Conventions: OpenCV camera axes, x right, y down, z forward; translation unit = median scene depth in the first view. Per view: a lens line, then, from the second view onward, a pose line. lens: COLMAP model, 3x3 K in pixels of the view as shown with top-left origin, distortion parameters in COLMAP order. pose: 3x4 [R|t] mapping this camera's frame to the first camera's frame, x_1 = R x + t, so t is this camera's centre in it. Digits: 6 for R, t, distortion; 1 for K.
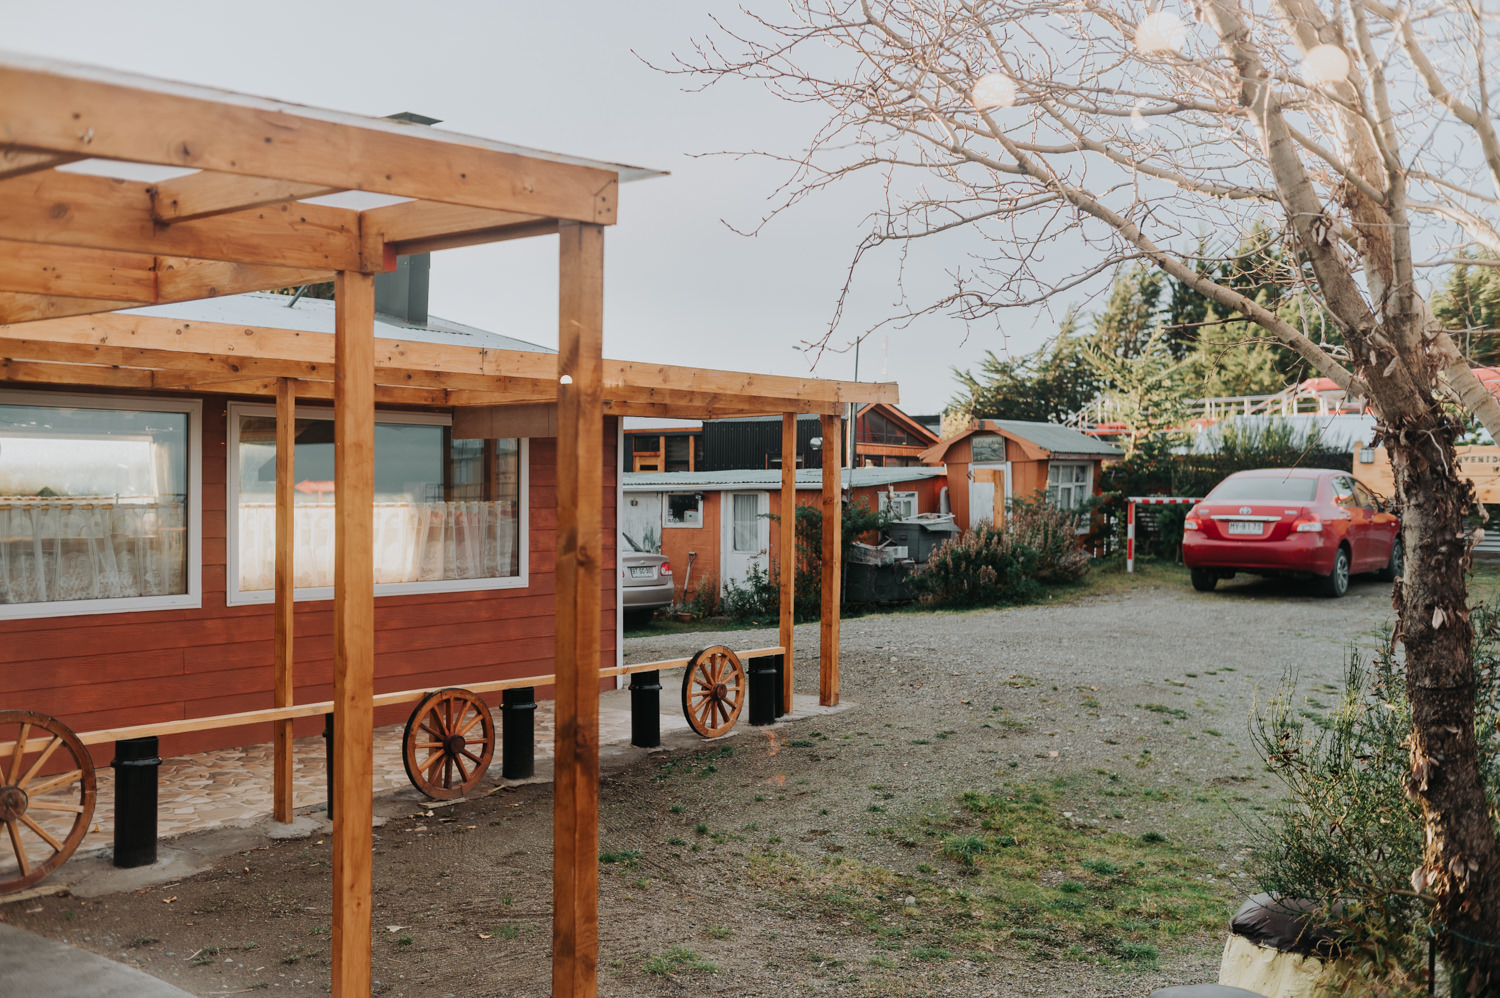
lens RADIAL K [[1504.0, 0, 750.3], [0, 1504.0, 493.3], [0, 0, 1]] dist [0.027037, 0.016128]
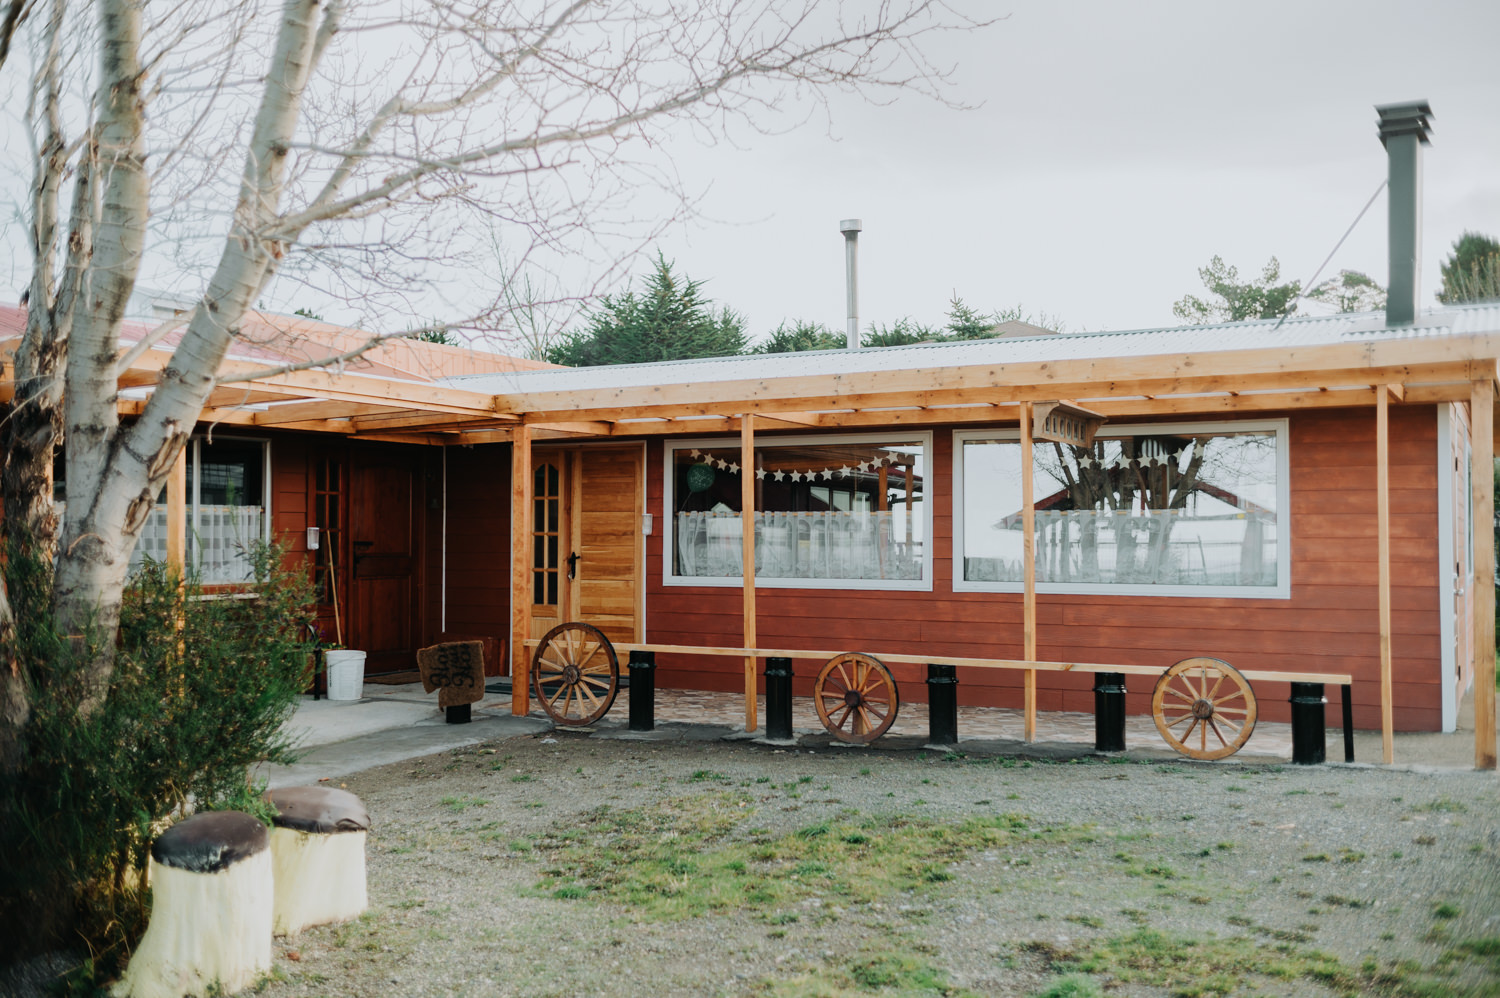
lens RADIAL K [[1502.1, 0, 750.0], [0, 1502.1, 499.0], [0, 0, 1]] dist [0.028836, -0.003971]
pose [[0.183437, -0.030170, -0.982568, 0.853836], [-0.003972, 0.999498, -0.031431, 0.037334], [0.983023, 0.009668, 0.183225, 0.598304]]
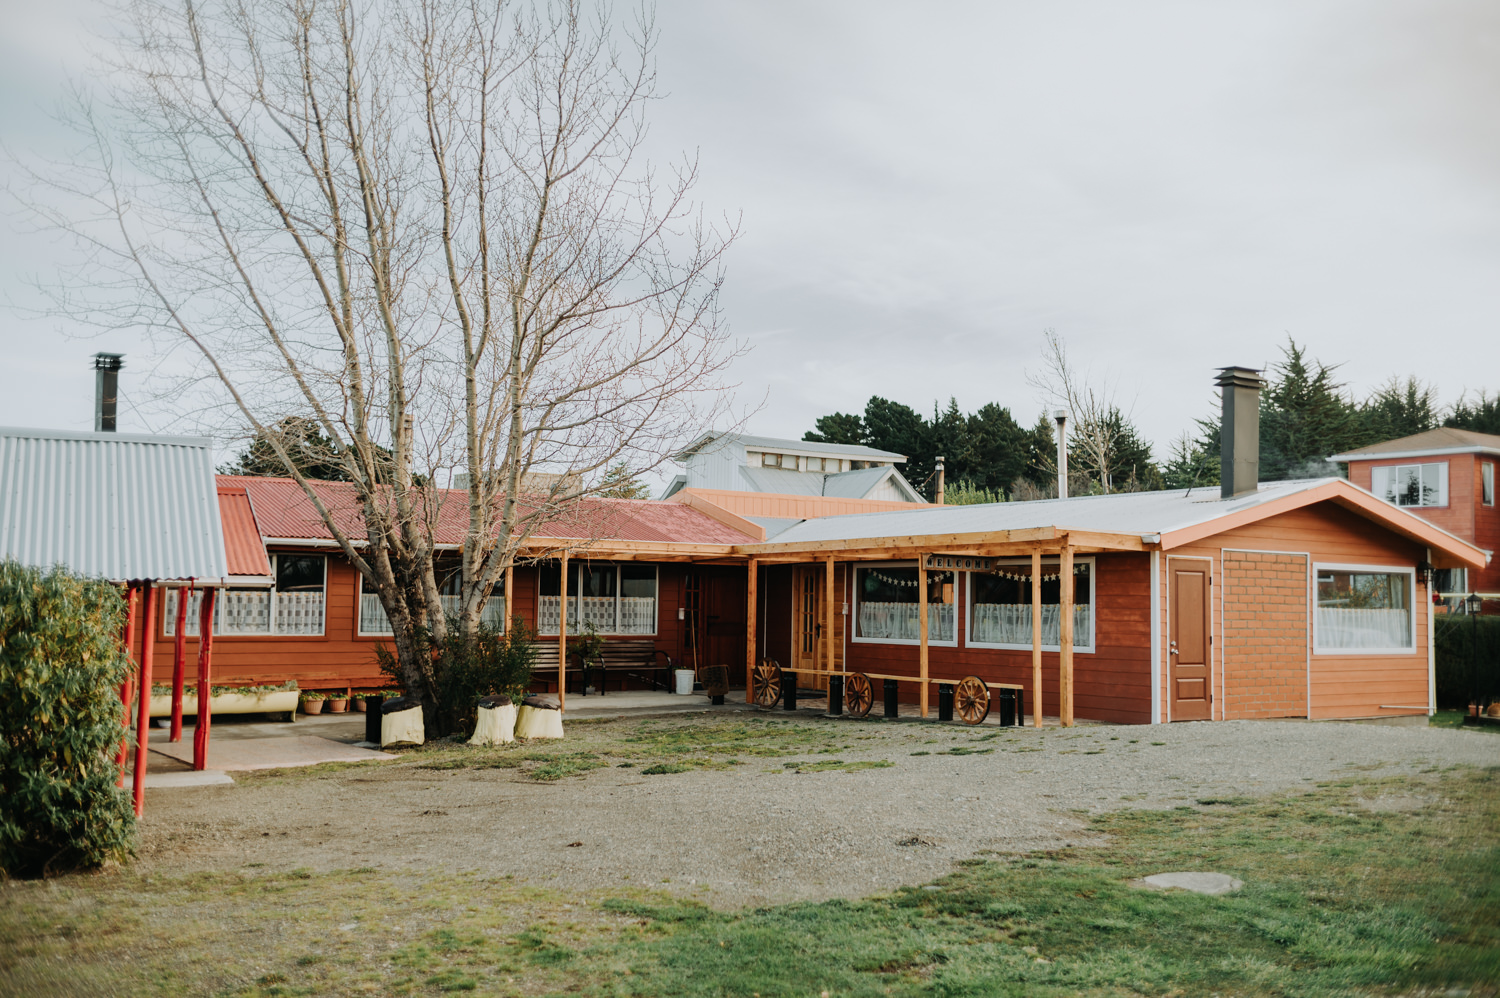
lens RADIAL K [[1504.0, 0, 750.3], [0, 1504.0, 493.3], [0, 0, 1]] dist [0.027037, 0.016128]
pose [[-0.287925, -0.082007, -0.954135, 1.984102], [-0.019325, 0.996621, -0.079827, 0.029245], [0.957458, -0.004545, -0.288537, 1.346664]]
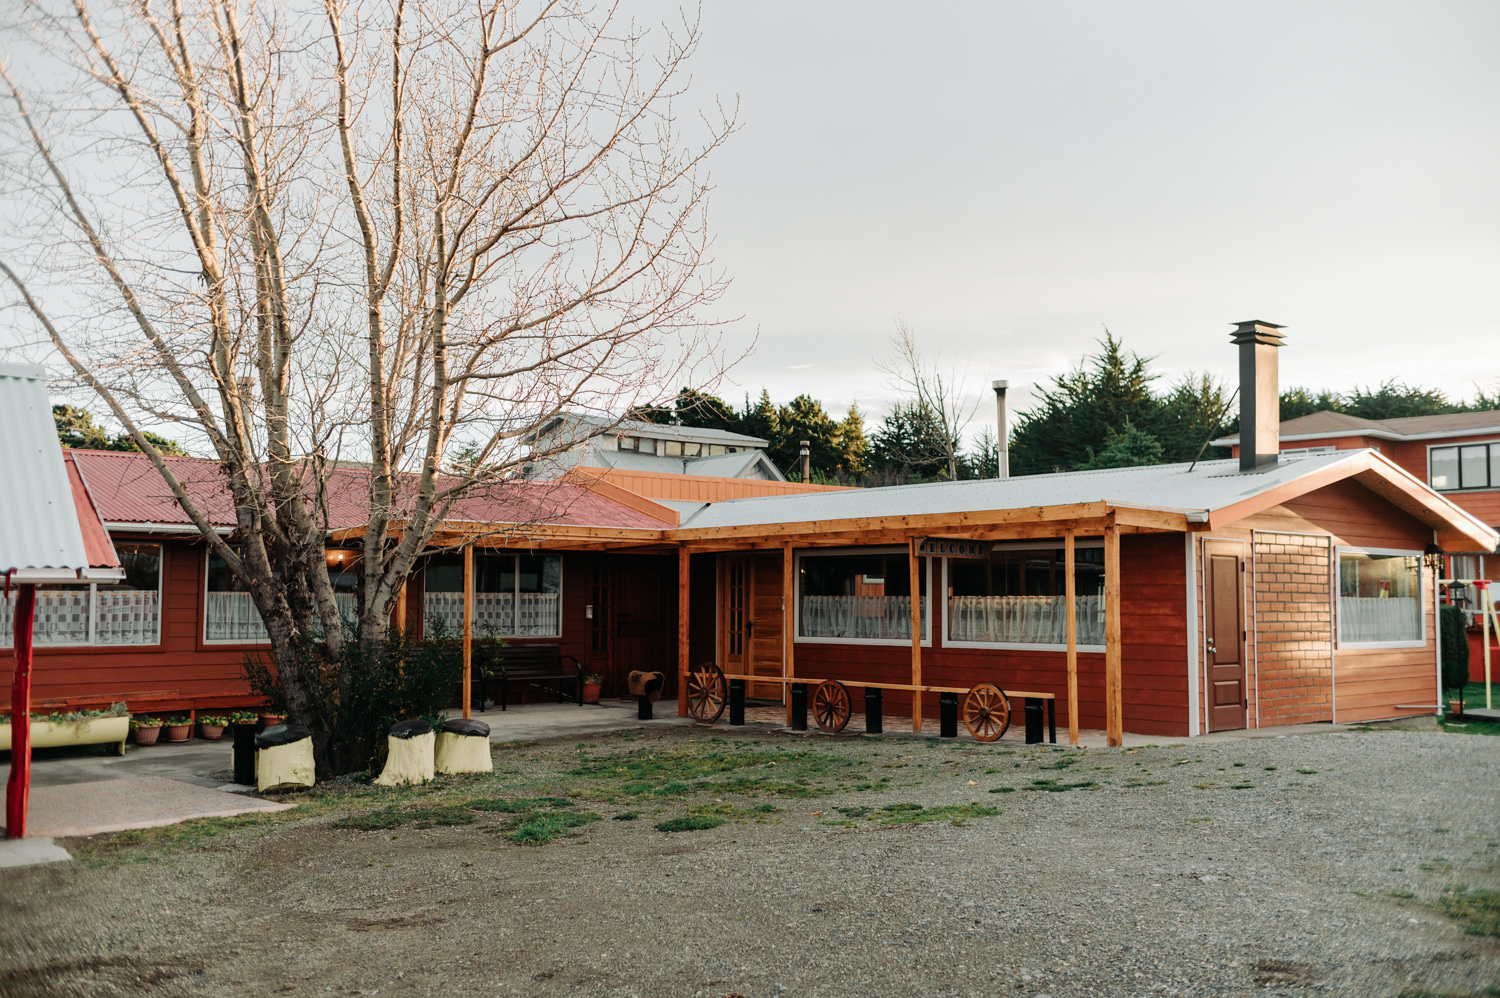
lens RADIAL K [[1502.1, 0, 750.0], [0, 1502.1, 499.0], [0, 0, 1]] dist [0.028836, -0.003971]
pose [[-0.156532, -0.074422, -0.984865, 1.663113], [-0.007863, 0.997219, -0.074106, 0.028057], [0.987642, -0.003855, -0.156682, 1.054840]]
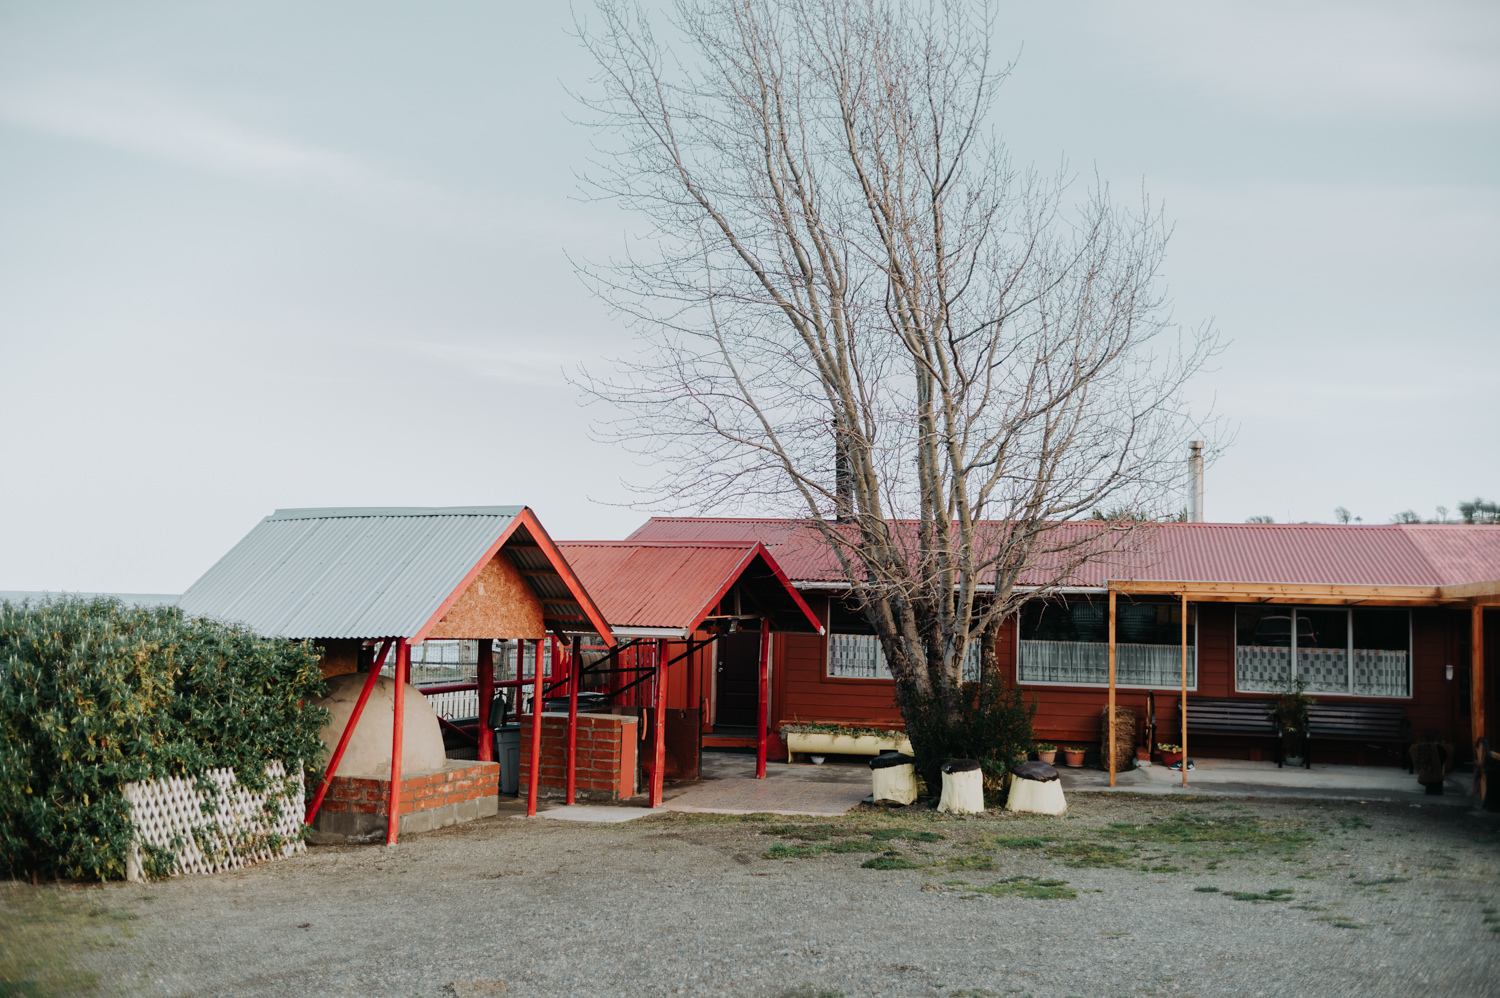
lens RADIAL K [[1504.0, 0, 750.3], [0, 1504.0, 493.3], [0, 0, 1]] dist [0.027037, 0.016128]
pose [[-0.906069, -0.059151, -0.418976, 1.223202], [-0.031333, 0.996842, -0.072973, -0.031650], [0.421969, -0.052991, -0.905060, 1.954965]]
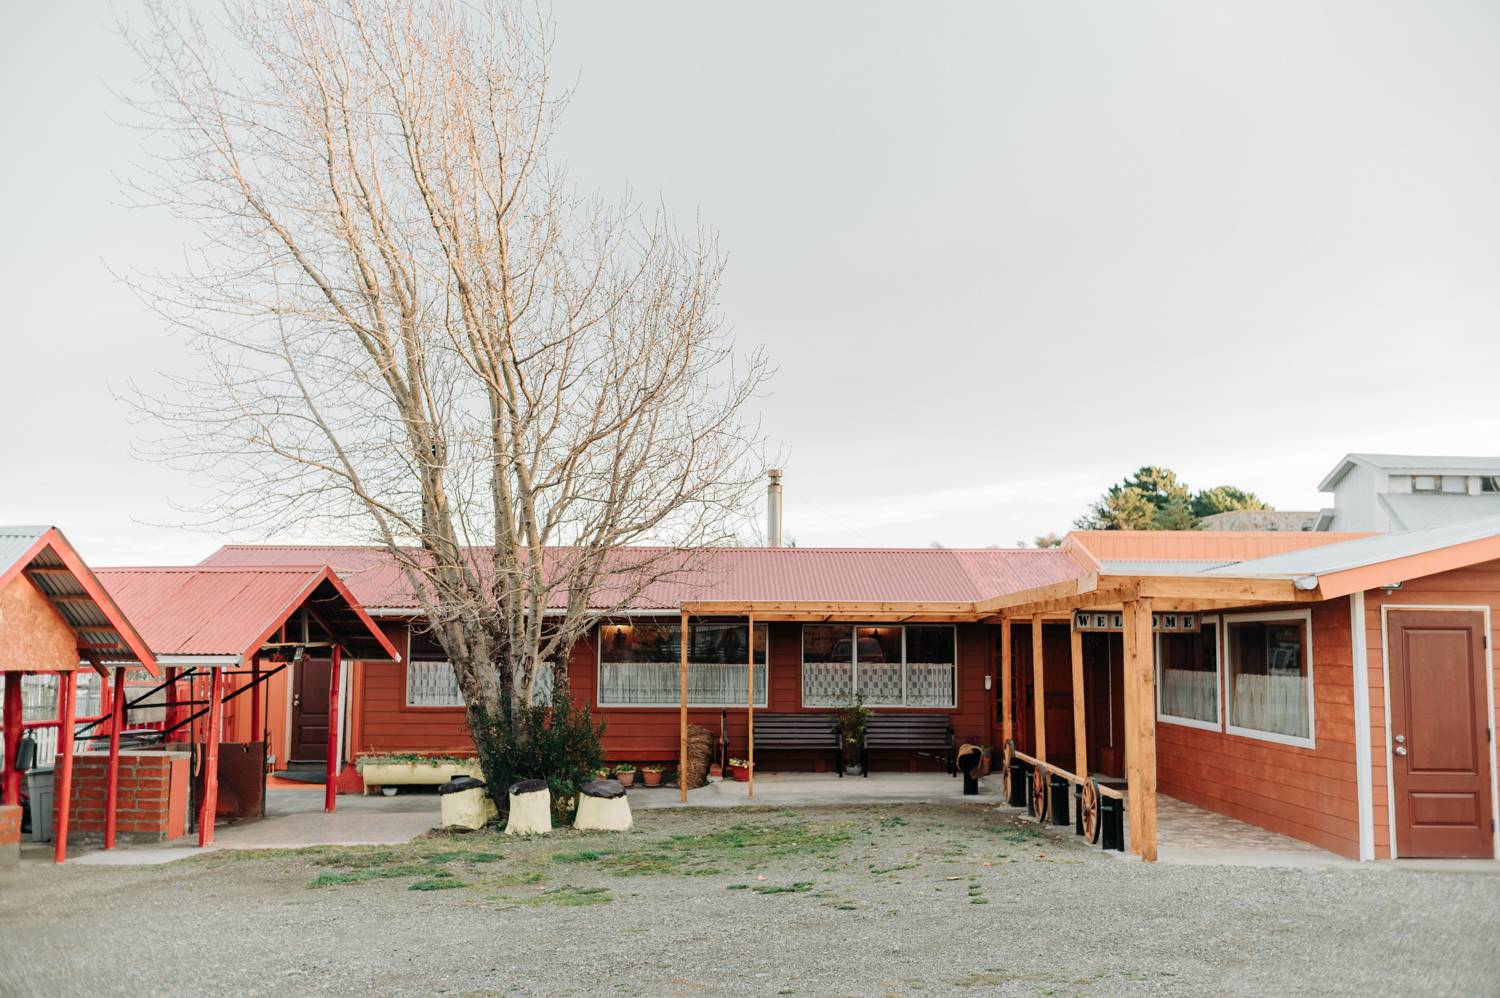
lens RADIAL K [[1504.0, 0, 750.3], [0, 1504.0, 493.3], [0, 0, 1]] dist [0.027037, 0.016128]
pose [[-0.774721, -0.073485, -0.628018, 1.178450], [-0.011457, 0.994692, -0.102258, -0.015367], [0.632199, -0.072026, -0.771451, 1.997829]]
